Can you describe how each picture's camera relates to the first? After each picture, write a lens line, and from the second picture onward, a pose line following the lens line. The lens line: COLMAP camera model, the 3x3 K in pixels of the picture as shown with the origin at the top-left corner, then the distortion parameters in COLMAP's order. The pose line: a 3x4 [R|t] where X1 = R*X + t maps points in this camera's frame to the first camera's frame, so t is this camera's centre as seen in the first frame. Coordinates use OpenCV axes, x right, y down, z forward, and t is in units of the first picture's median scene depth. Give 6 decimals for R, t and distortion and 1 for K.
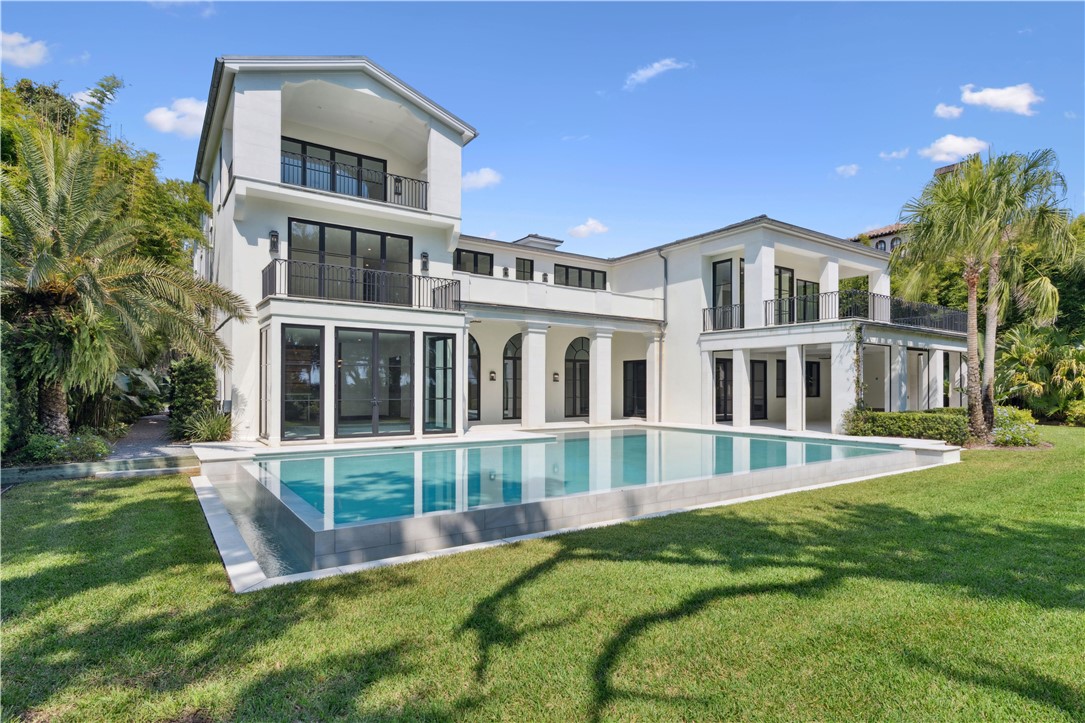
lens RADIAL K [[578.0, 0, 556.6], [0, 578.0, 363.9], [0, 0, 1]] dist [0.052724, 0.000103]
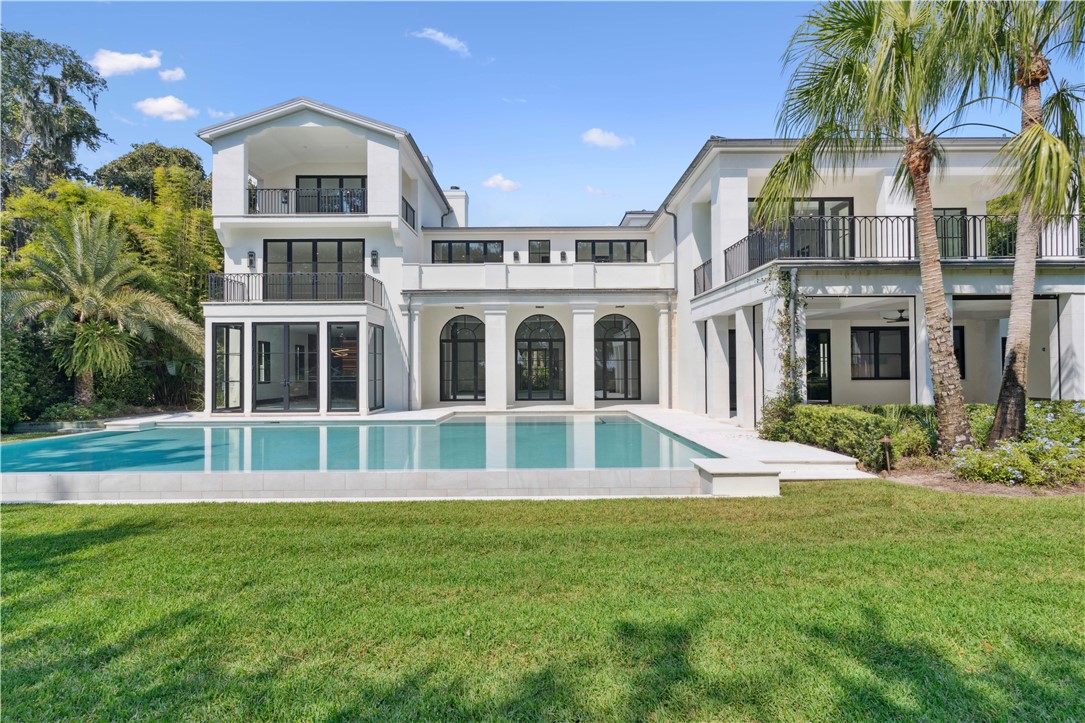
lens RADIAL K [[505.0, 0, 542.5], [0, 505.0, 361.5], [0, 0, 1]] dist [-0.000251, -0.000014]
pose [[0.817453, -0.017173, -0.575739, 0.603937], [0.032815, 0.999321, 0.016785, 0.017189], [0.575060, -0.032613, 0.817461, 0.383652]]
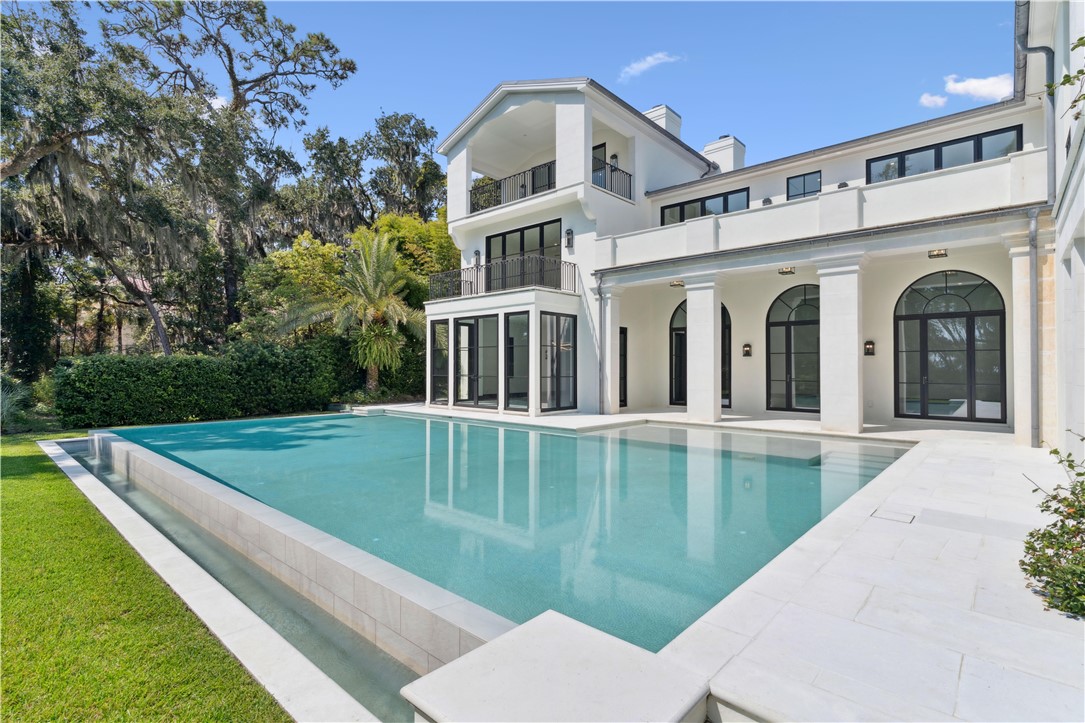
lens RADIAL K [[514.4, 0, 542.5], [0, 514.4, 361.5], [0, 0, 1]] dist [-0.001472, 0.000287]
pose [[0.218742, -0.012631, -0.975701, 0.618232], [0.040225, 0.999183, -0.003917, 0.034808], [0.974953, -0.038391, 0.219072, 0.762215]]
